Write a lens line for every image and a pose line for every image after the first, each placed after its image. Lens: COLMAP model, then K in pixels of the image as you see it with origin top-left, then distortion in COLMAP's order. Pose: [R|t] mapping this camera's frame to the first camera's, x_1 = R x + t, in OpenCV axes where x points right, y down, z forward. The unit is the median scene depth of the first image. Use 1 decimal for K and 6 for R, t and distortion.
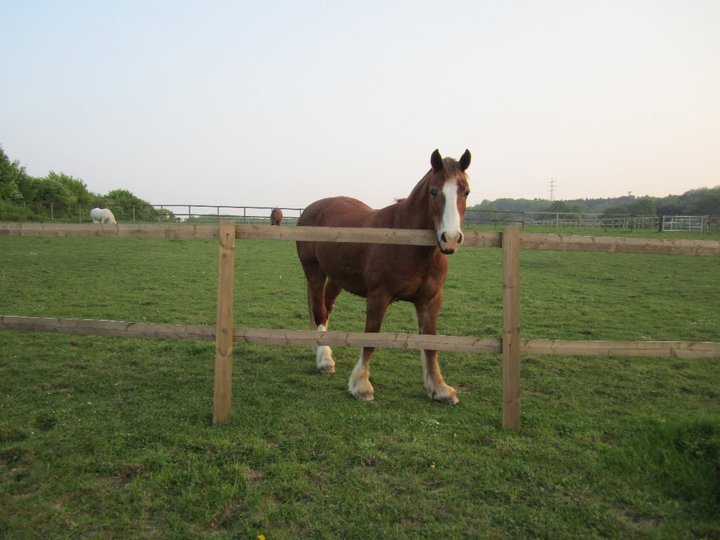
lens RADIAL K [[596.7, 0, 359.4], [0, 596.7, 267.5], [0, 0, 1]] dist [-0.066796, 0.039787]
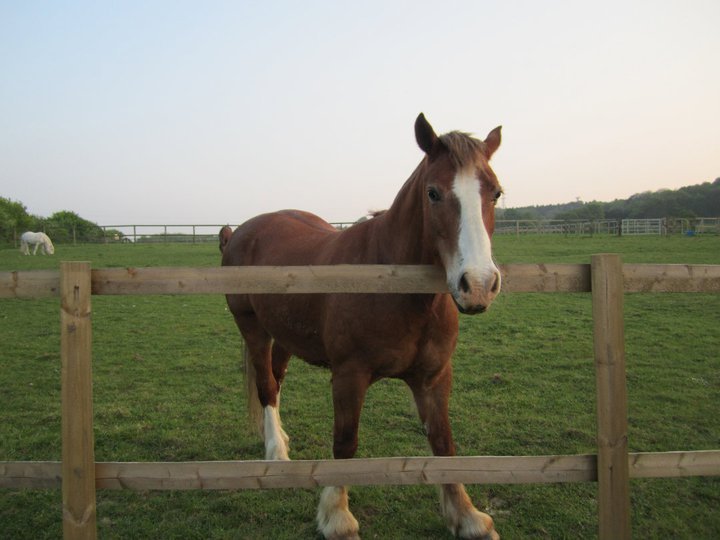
lens RADIAL K [[596.7, 0, 359.4], [0, 596.7, 267.5], [0, 0, 1]] dist [-0.066796, 0.039787]
pose [[0.996646, -0.037876, 0.072538, -0.008151], [0.039468, 0.999008, -0.020641, -0.038905], [-0.071685, 0.023434, 0.997152, 0.343067]]
